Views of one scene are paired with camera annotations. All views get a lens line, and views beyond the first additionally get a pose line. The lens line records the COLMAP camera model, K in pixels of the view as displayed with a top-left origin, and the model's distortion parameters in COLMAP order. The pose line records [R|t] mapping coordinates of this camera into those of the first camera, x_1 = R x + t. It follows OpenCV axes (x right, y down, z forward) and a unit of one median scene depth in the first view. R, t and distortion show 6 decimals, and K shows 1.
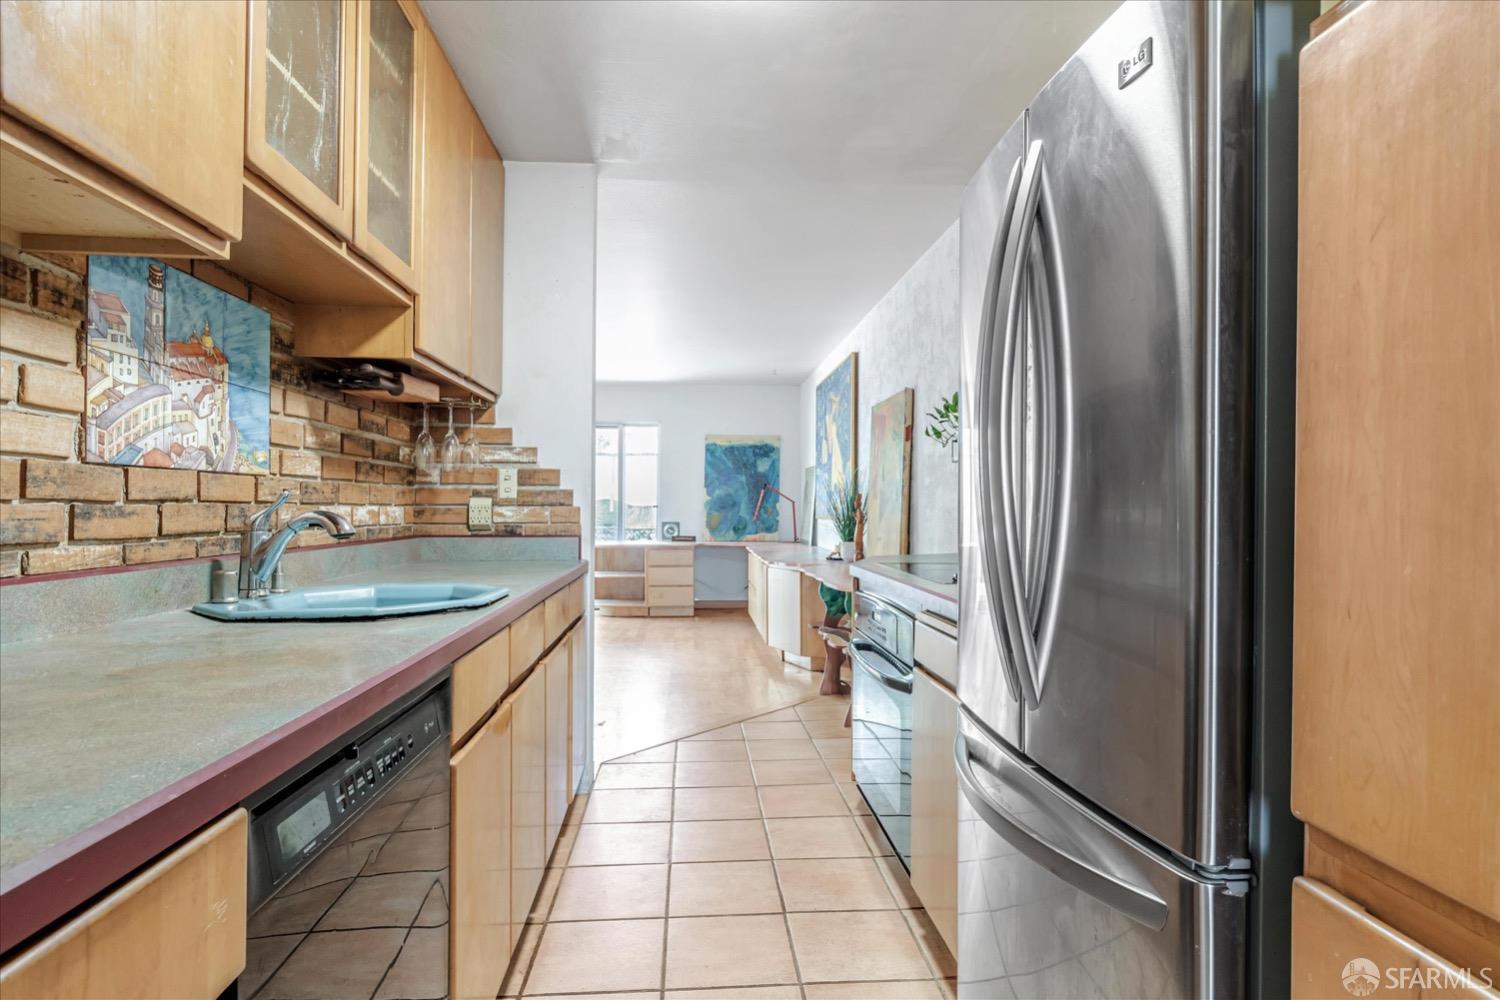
lens RADIAL K [[795.1, 0, 751.4], [0, 795.1, 506.2], [0, 0, 1]] dist [0.006252, -0.007783]
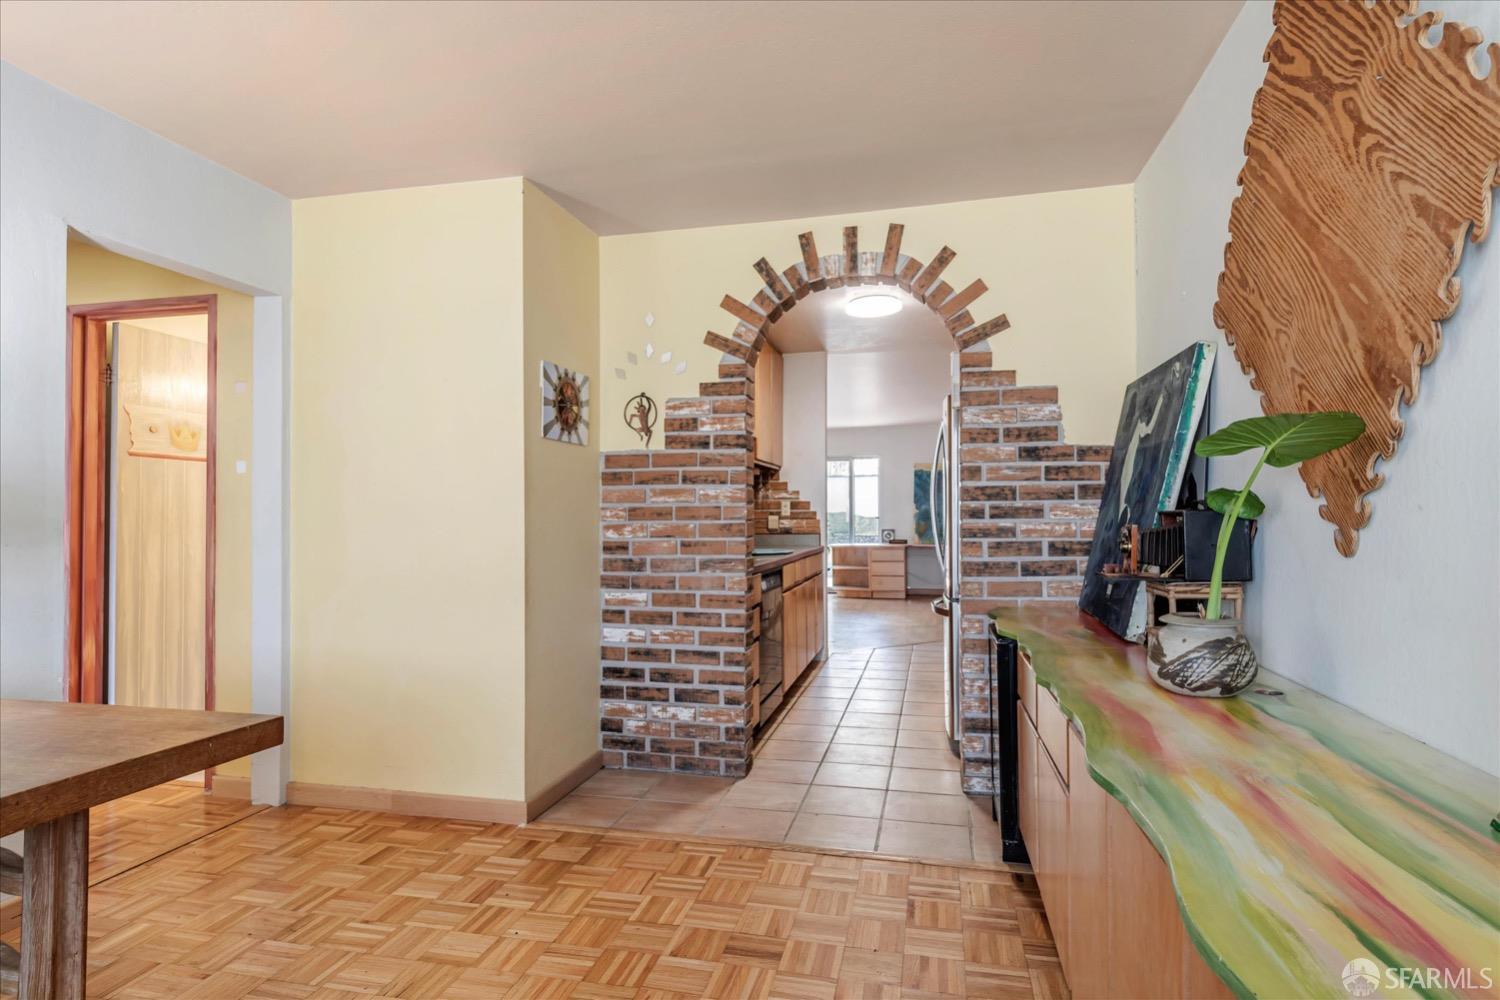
lens RADIAL K [[883.9, 0, 741.1], [0, 883.9, 496.2], [0, 0, 1]] dist [0.002906, -0.011093]
pose [[0.952890, -0.015215, -0.302936, 0.284993], [0.008482, 0.999687, -0.023529, -0.007230], [0.303199, 0.019851, 0.952721, -1.244884]]
